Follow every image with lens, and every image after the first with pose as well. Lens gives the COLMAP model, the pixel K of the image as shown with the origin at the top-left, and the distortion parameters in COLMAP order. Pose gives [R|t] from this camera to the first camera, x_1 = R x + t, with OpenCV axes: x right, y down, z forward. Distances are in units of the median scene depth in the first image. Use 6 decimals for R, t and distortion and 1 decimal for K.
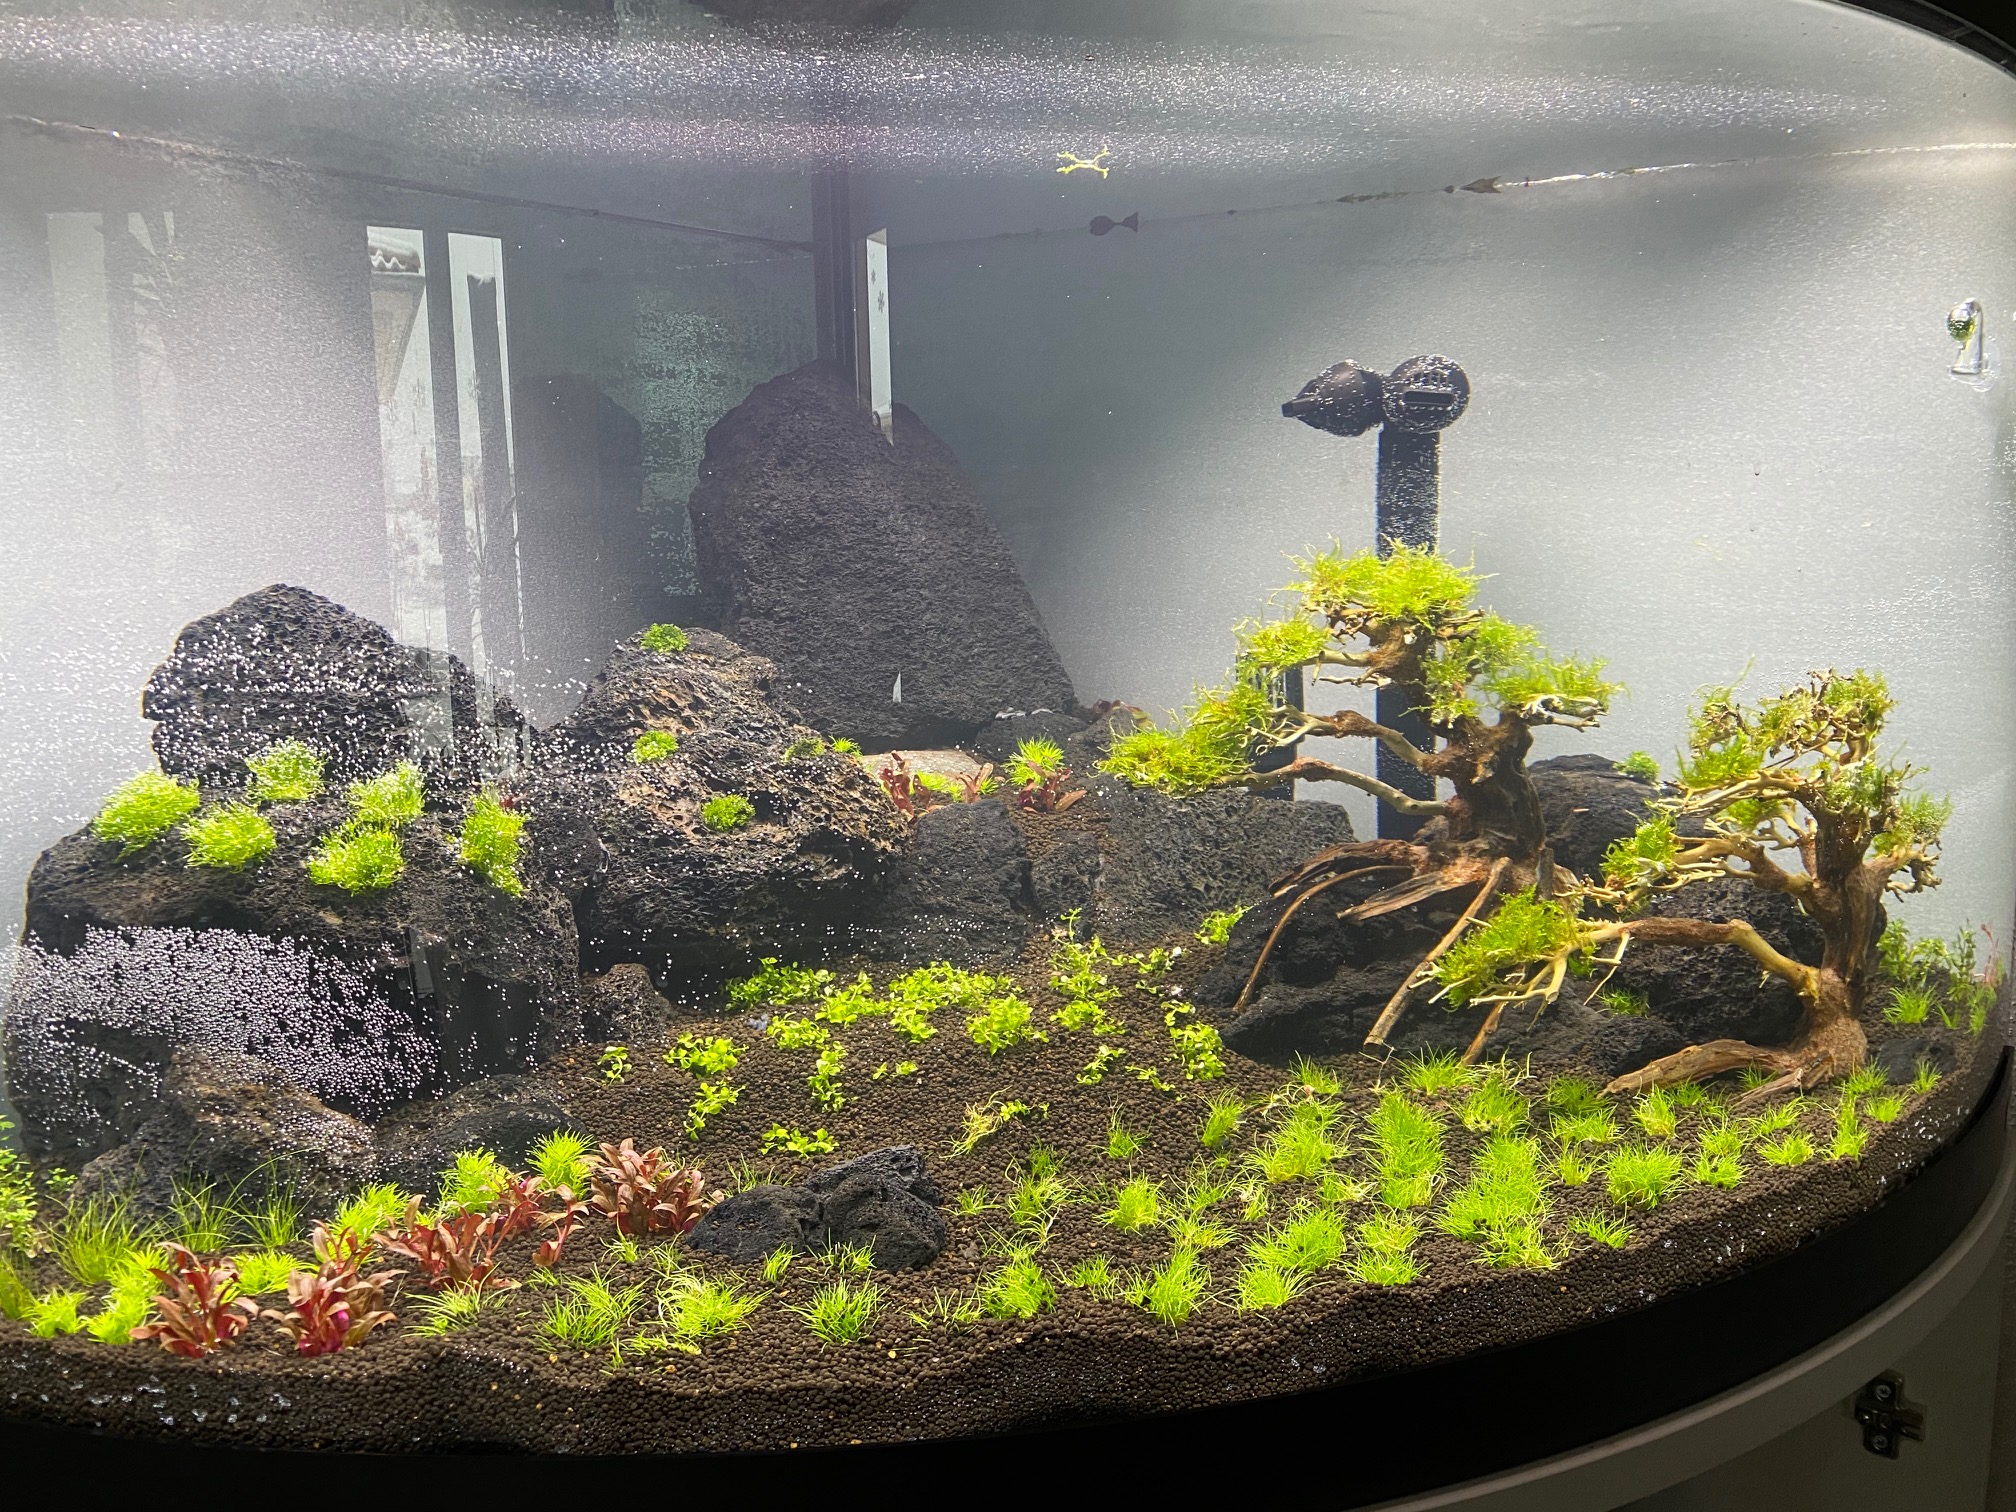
lens RADIAL K [[1472.2, 0, 1008.0], [0, 1472.2, 756.0], [0, 0, 1]] dist [-0.066622, -0.002193]
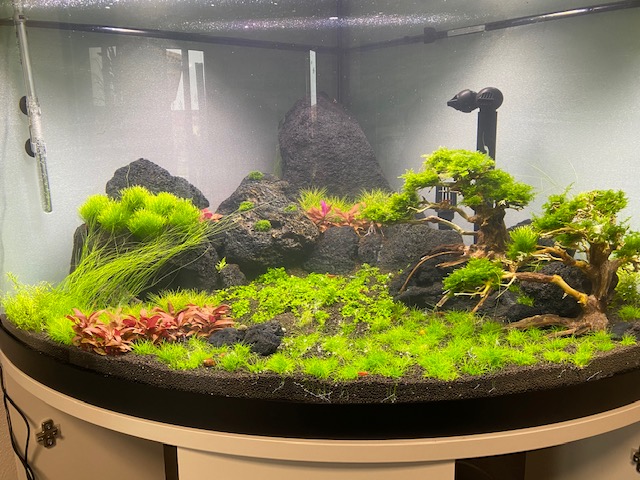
lens RADIAL K [[467.4, 0, 320.0], [0, 467.4, 240.0], [0, 0, 1]] dist [-0.066622, -0.002193]
pose [[0.961904, 0.050955, -0.268597, 0.248876], [-0.037217, 0.997737, 0.055994, 0.005689], [0.270842, -0.043865, 0.961624, -0.026800]]
